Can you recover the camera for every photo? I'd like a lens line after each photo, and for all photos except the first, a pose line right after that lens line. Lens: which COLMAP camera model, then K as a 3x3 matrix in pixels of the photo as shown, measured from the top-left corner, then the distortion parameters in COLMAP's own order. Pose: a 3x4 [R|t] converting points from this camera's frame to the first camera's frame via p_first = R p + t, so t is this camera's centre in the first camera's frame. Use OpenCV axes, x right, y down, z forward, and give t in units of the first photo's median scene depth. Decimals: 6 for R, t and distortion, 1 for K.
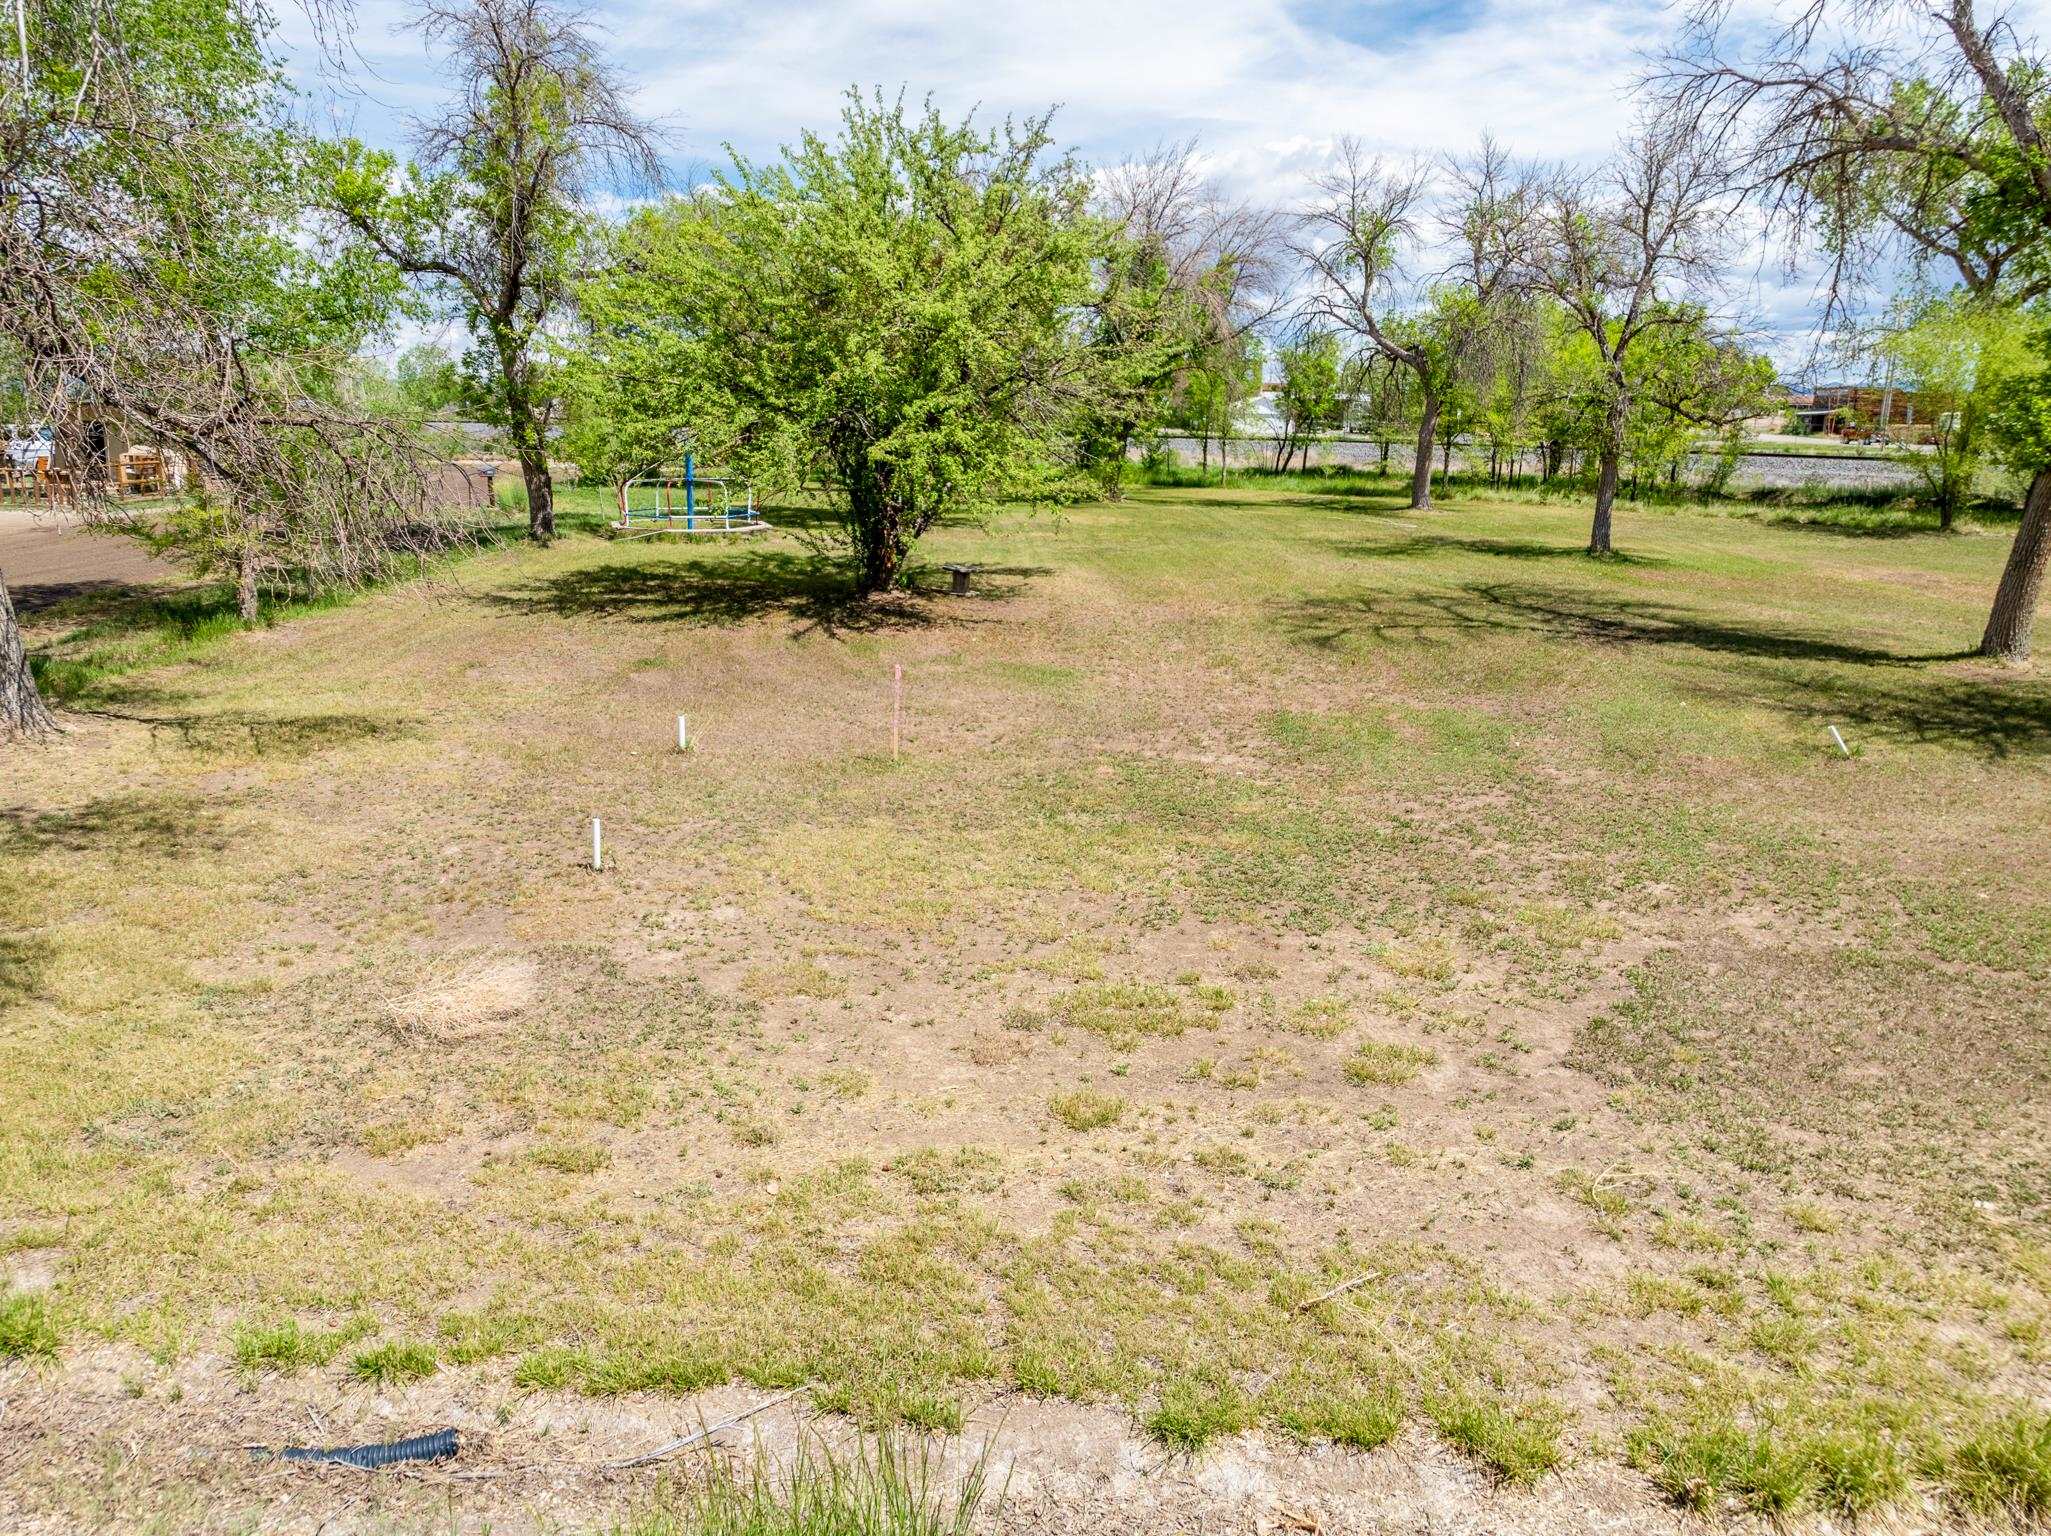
lens RADIAL K [[1462.6, 0, 1025.5], [0, 1462.6, 768.0], [0, 0, 1]] dist [-0.035557, 0.005206]
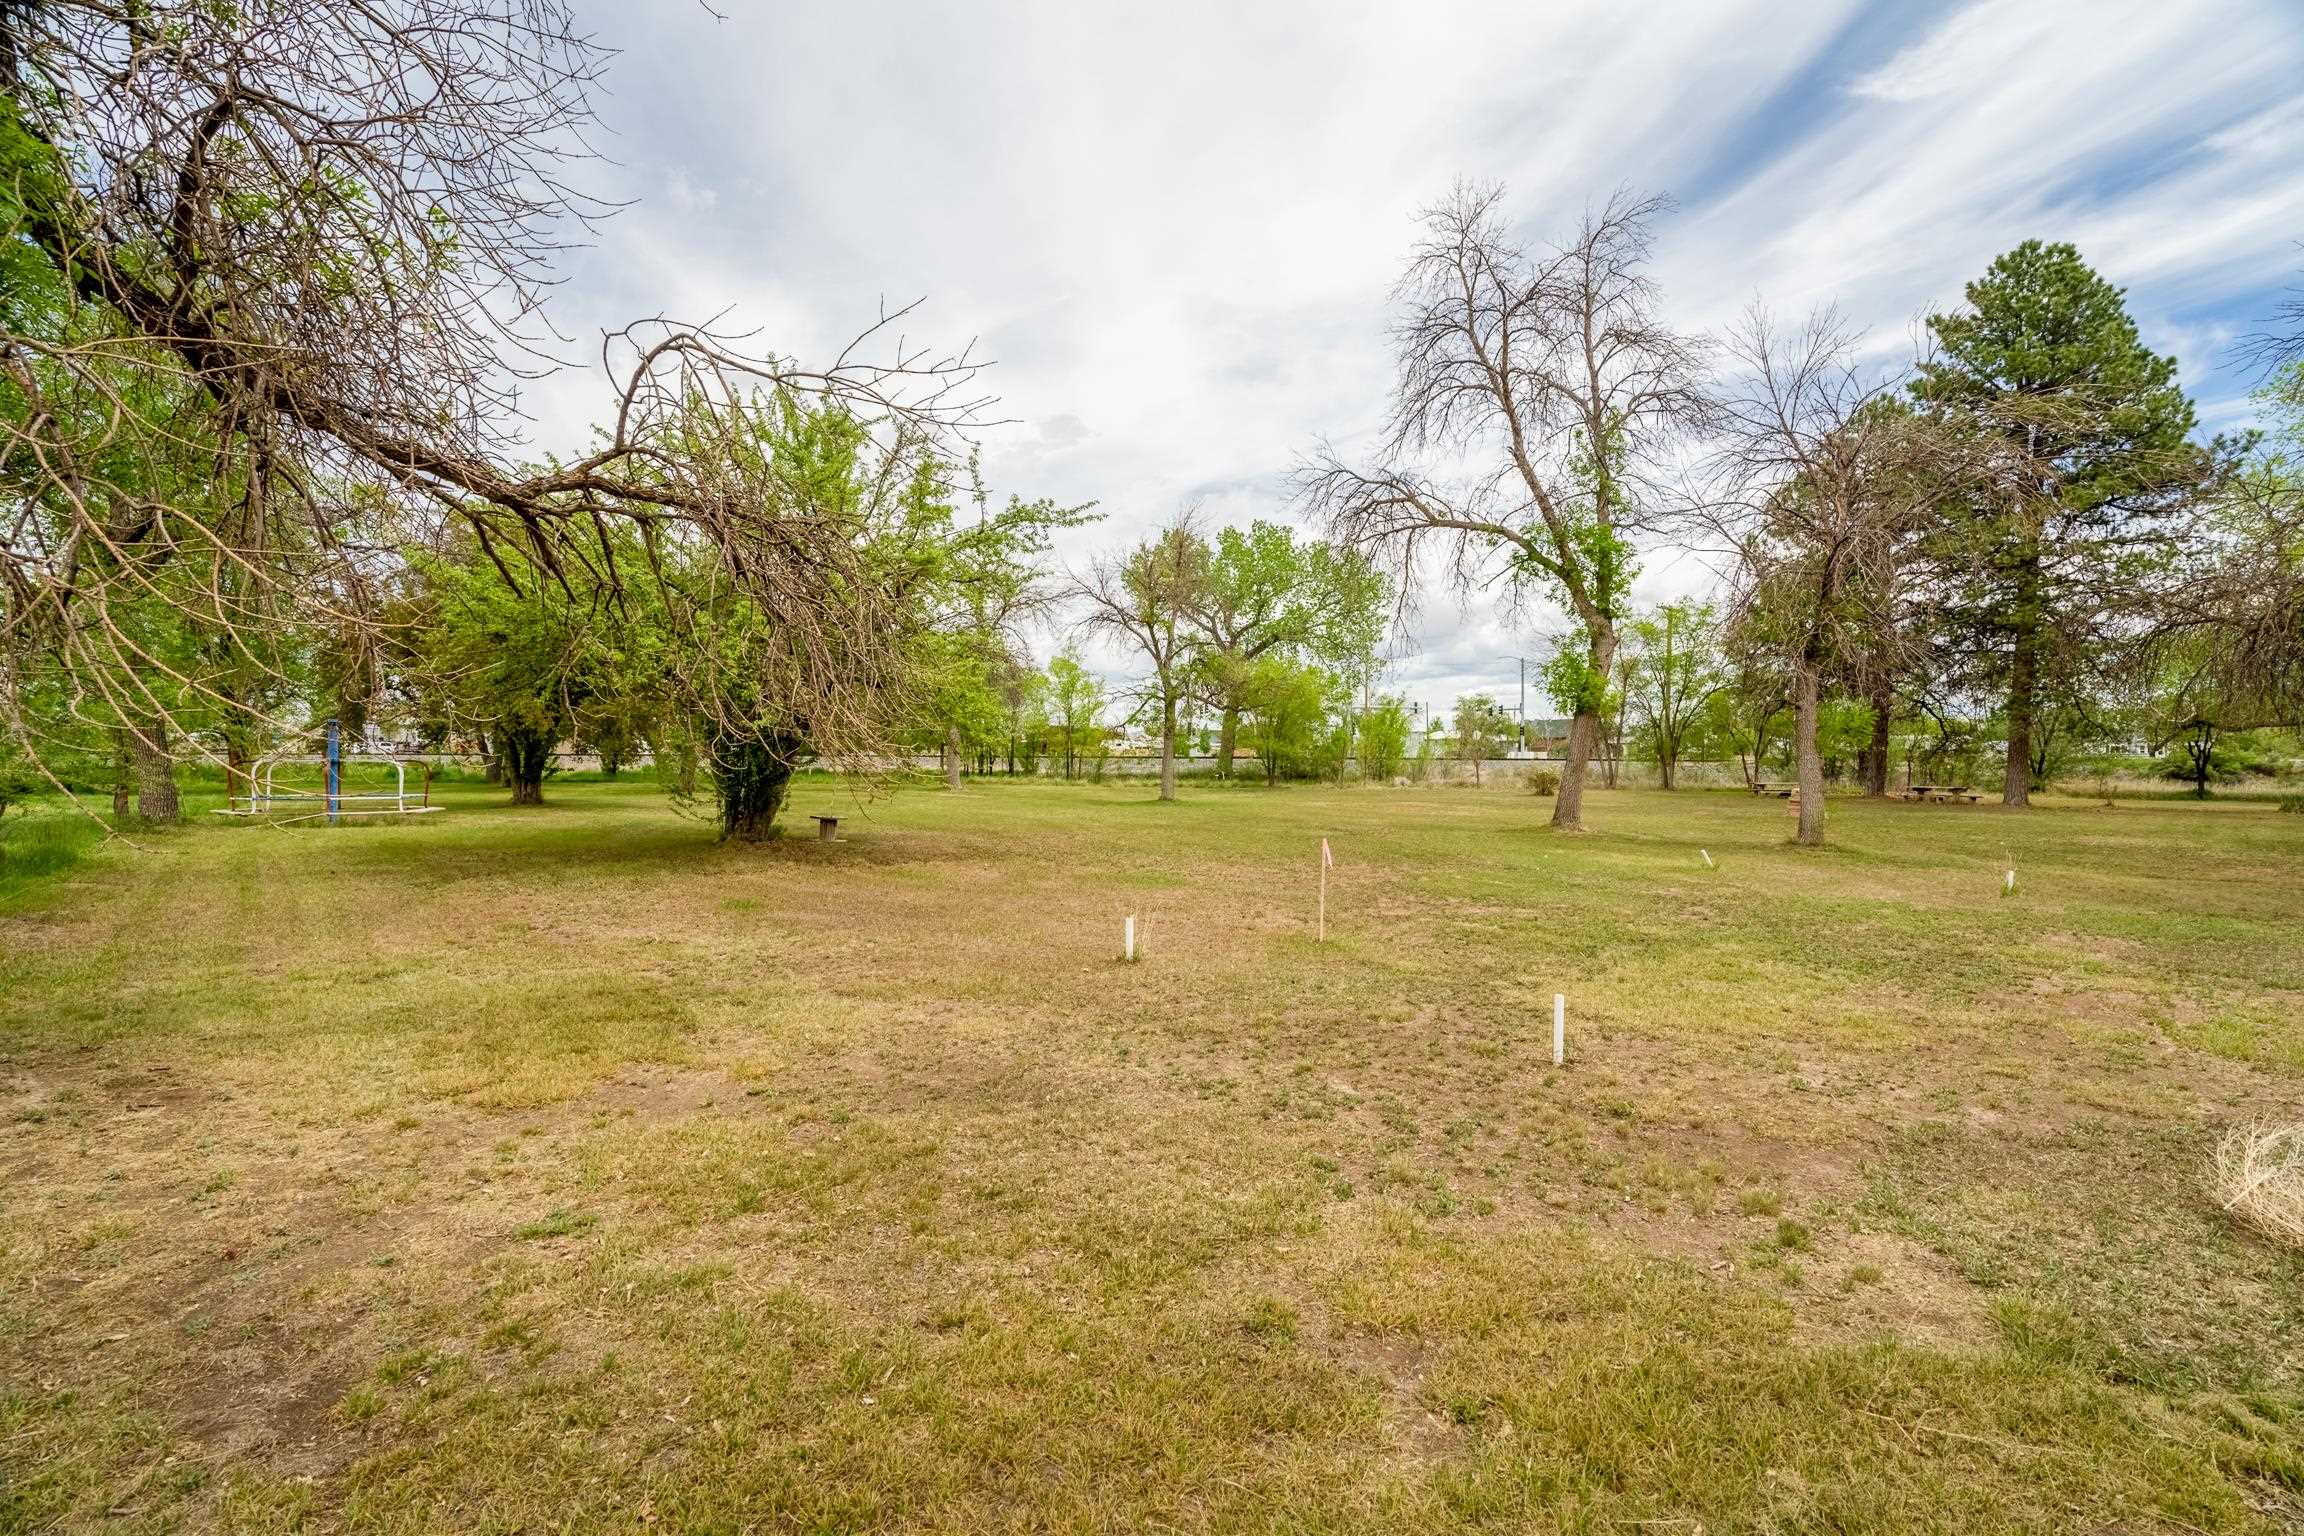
lens RADIAL K [[1056.8, 0, 1152.0], [0, 1056.8, 768.0], [0, 0, 1]] dist [-0.009105, 0.000738]
pose [[0.793158, -0.014488, 0.608843, -0.260272], [0.149264, 0.973850, -0.171277, -0.005389], [-0.590441, 0.226729, 0.774580, 0.210140]]
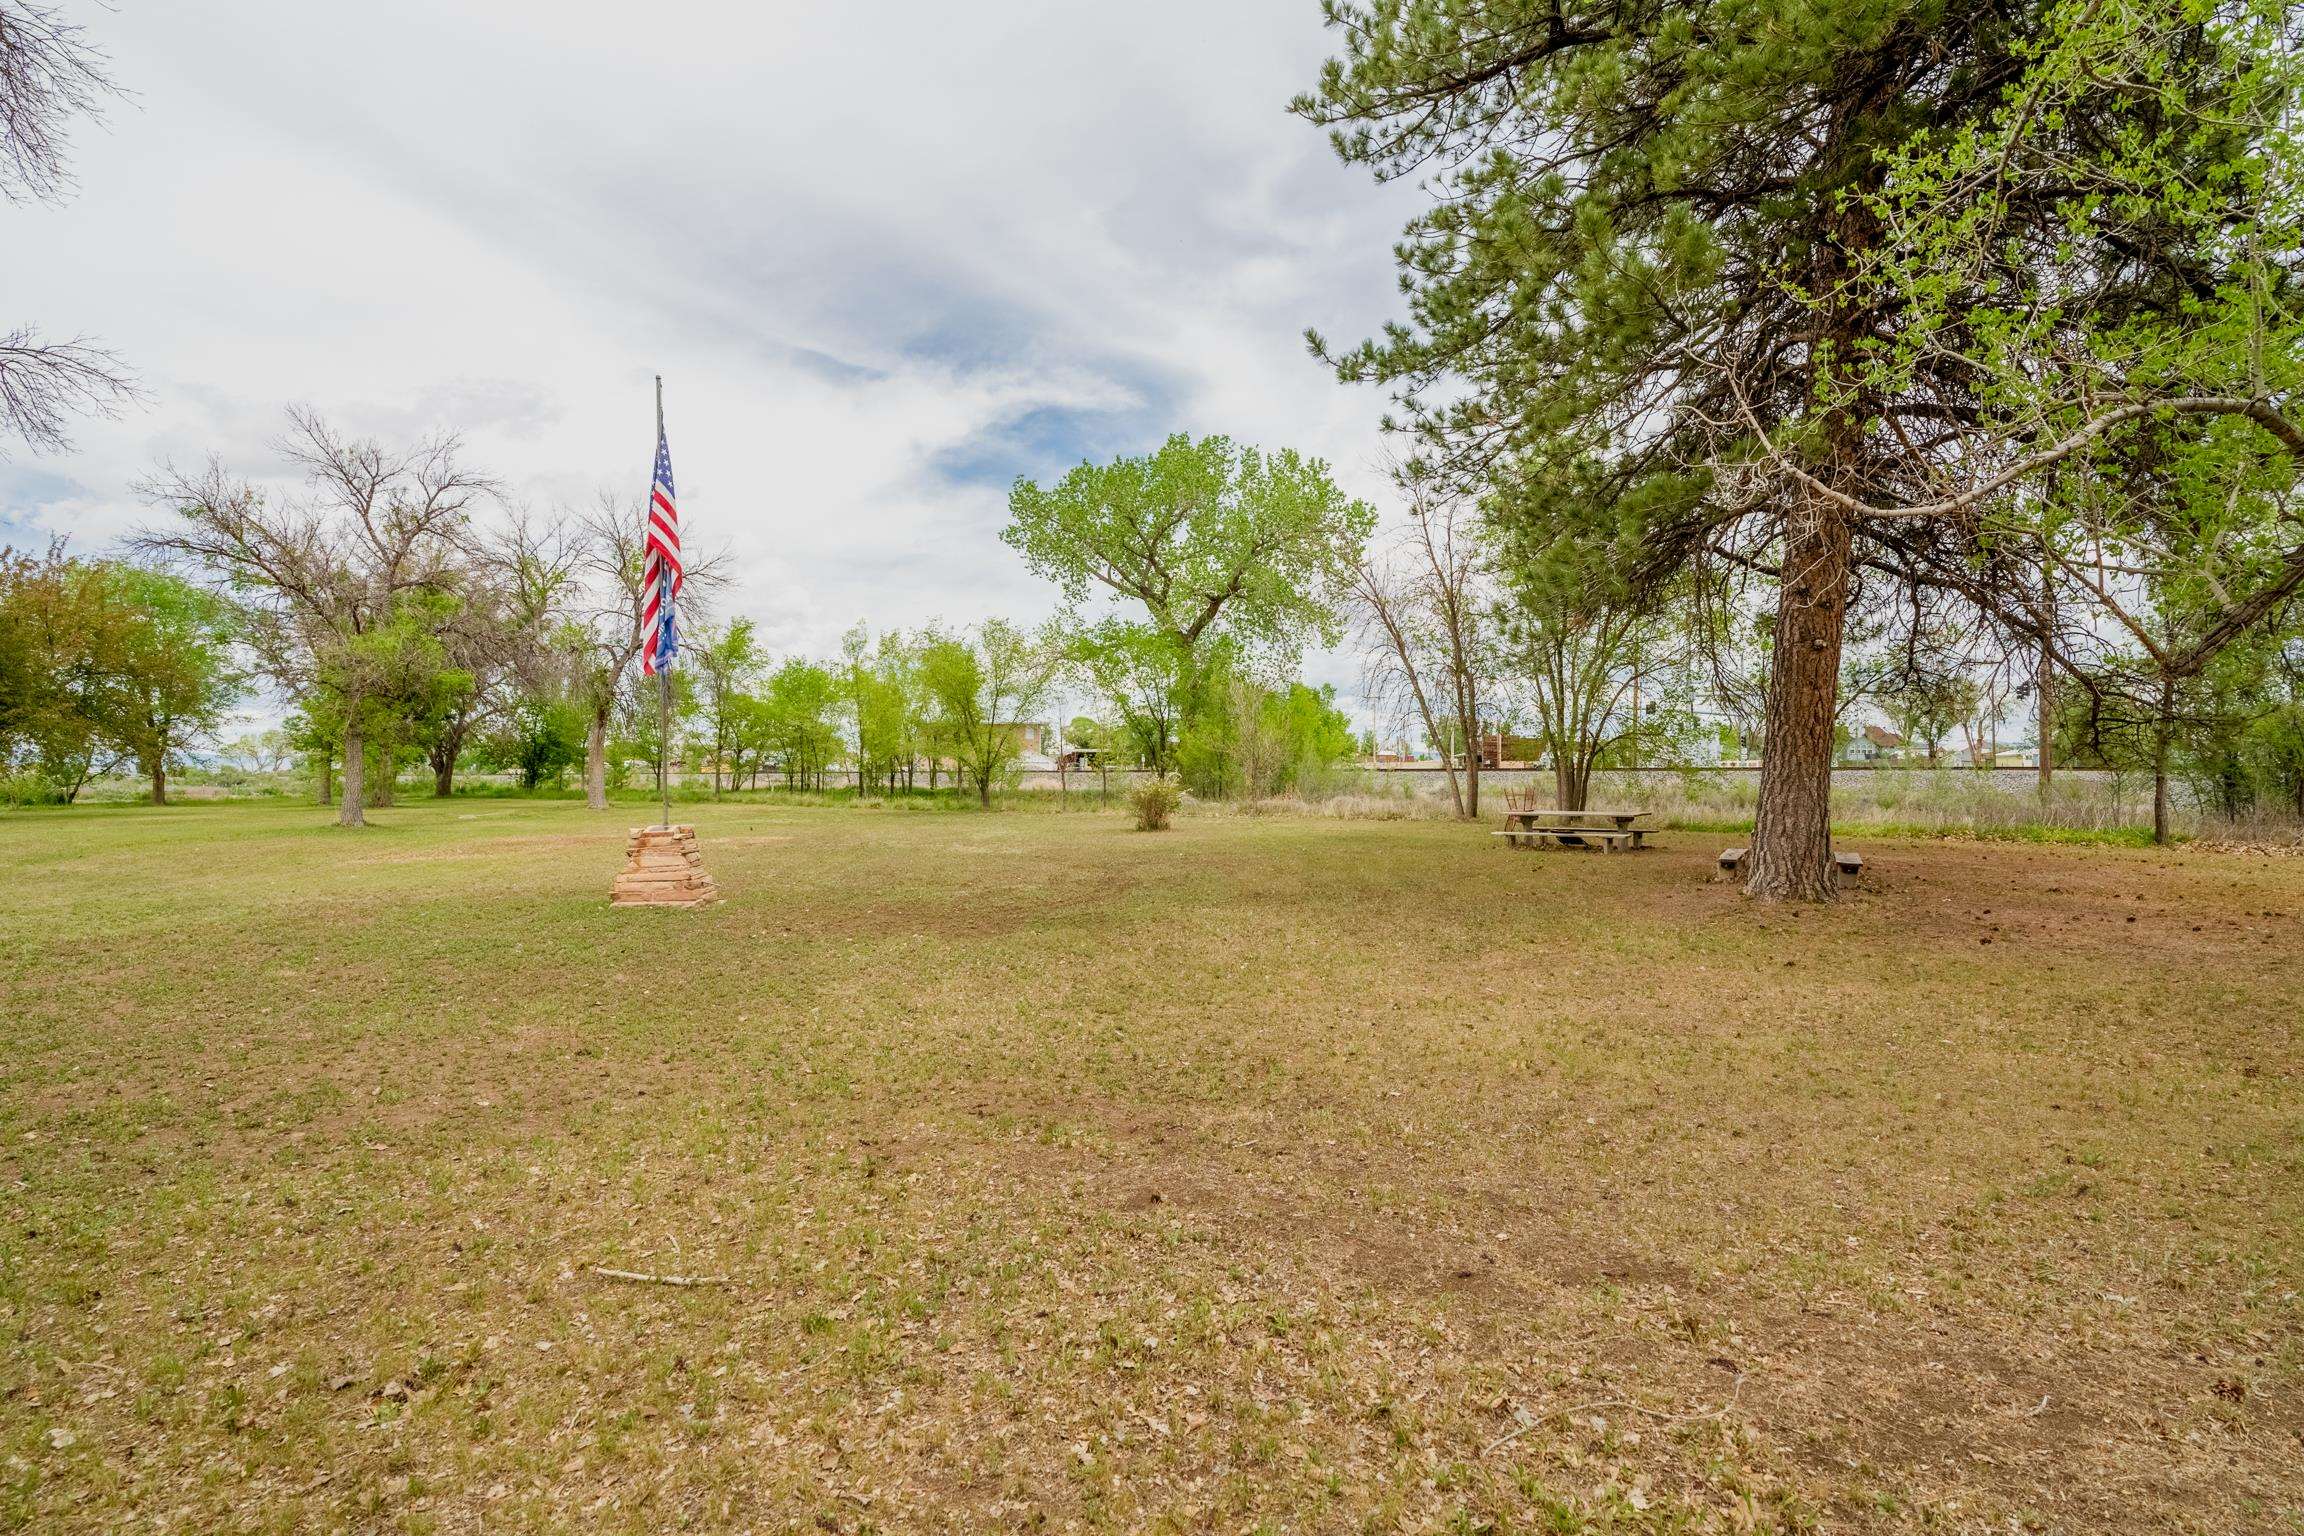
lens RADIAL K [[1102.1, 0, 1152.0], [0, 1102.1, 768.0], [0, 0, 1]] dist [0.001651, 0.000440]
pose [[0.996034, -0.014903, 0.087716, 0.949154], [0.035837, 0.969560, -0.242217, 0.021308], [-0.081436, 0.244400, 0.966249, 0.198966]]
